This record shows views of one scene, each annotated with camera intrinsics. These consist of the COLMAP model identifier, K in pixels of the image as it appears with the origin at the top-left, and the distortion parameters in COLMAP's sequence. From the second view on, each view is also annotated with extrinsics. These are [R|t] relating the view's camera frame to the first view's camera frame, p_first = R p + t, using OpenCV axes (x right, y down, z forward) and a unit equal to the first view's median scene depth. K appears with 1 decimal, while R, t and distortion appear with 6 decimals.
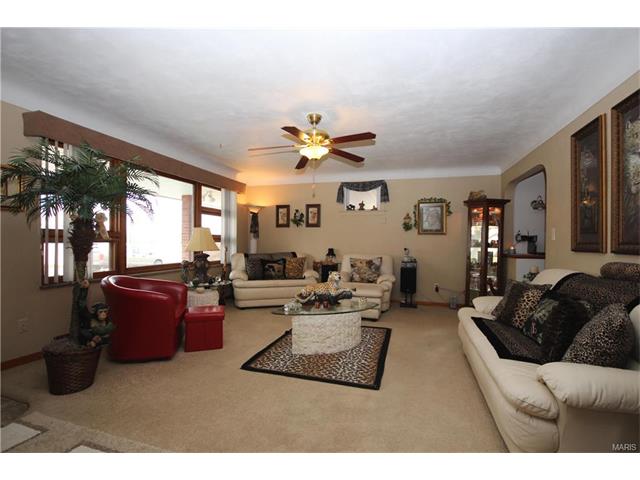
lens RADIAL K [[309.4, 0, 320.0], [0, 309.4, 240.0], [0, 0, 1]] dist [0.002757, 0.000593]
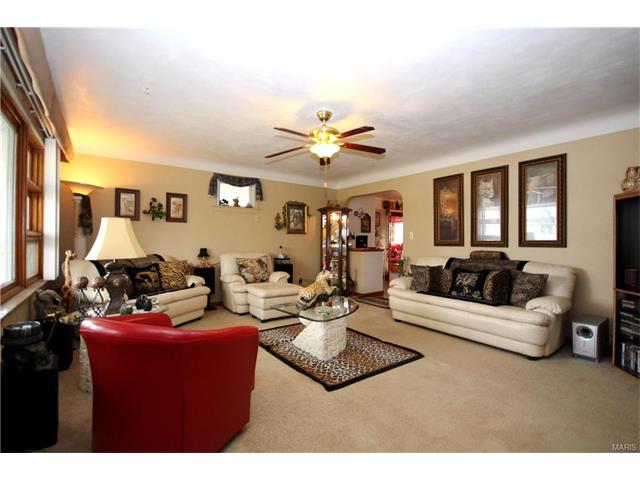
lens RADIAL K [[300.3, 0, 320.0], [0, 300.3, 240.0], [0, 0, 1]] dist [-0.000896, -0.000005]
pose [[0.592793, -0.004485, 0.805343, -0.466085], [-0.004052, 0.999955, 0.008552, -0.003982], [-0.805345, -0.008333, 0.592748, 0.265735]]
